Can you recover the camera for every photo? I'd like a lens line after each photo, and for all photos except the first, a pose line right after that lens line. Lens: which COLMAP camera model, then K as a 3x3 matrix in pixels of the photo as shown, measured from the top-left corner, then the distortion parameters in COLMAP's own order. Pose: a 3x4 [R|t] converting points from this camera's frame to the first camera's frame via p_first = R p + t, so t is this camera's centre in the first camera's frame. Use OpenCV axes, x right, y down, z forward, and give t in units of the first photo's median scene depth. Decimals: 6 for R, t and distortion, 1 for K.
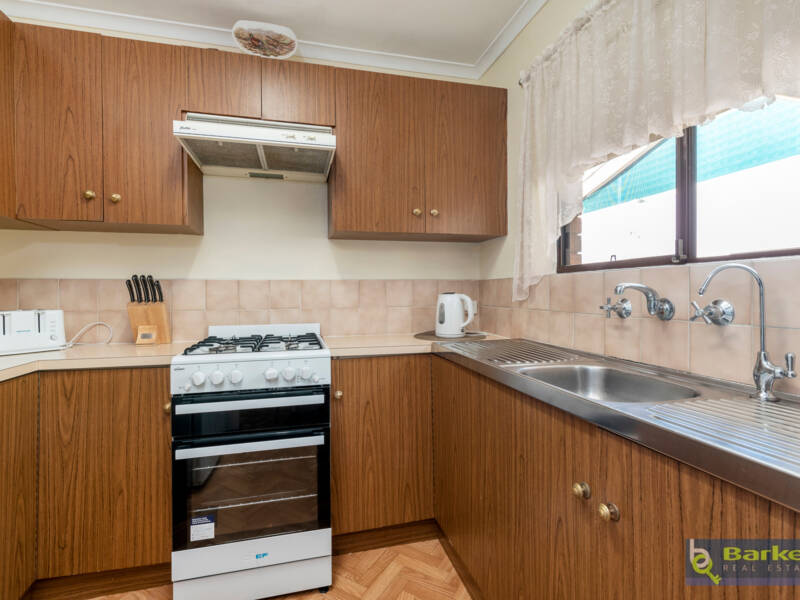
lens RADIAL K [[397.4, 0, 397.4], [0, 397.4, 294.5], [0, 0, 1]] dist [0.002226, 0.000476]
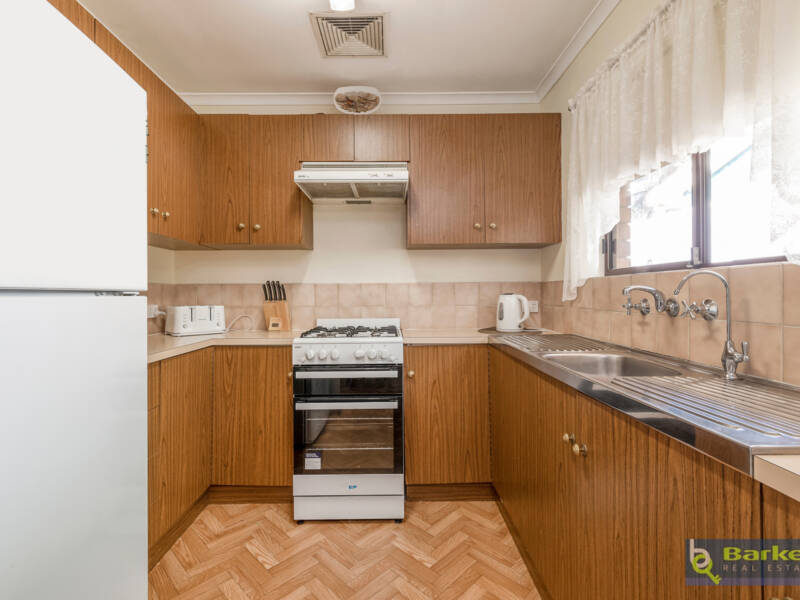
lens RADIAL K [[397.4, 0, 397.4], [0, 397.4, 294.5], [0, 0, 1]] dist [0.002226, 0.000476]
pose [[0.970923, 0.000347, -0.239393, 0.114425], [-0.000713, 0.999999, -0.001445, 0.000422], [0.239392, 0.001574, 0.970922, -0.246552]]
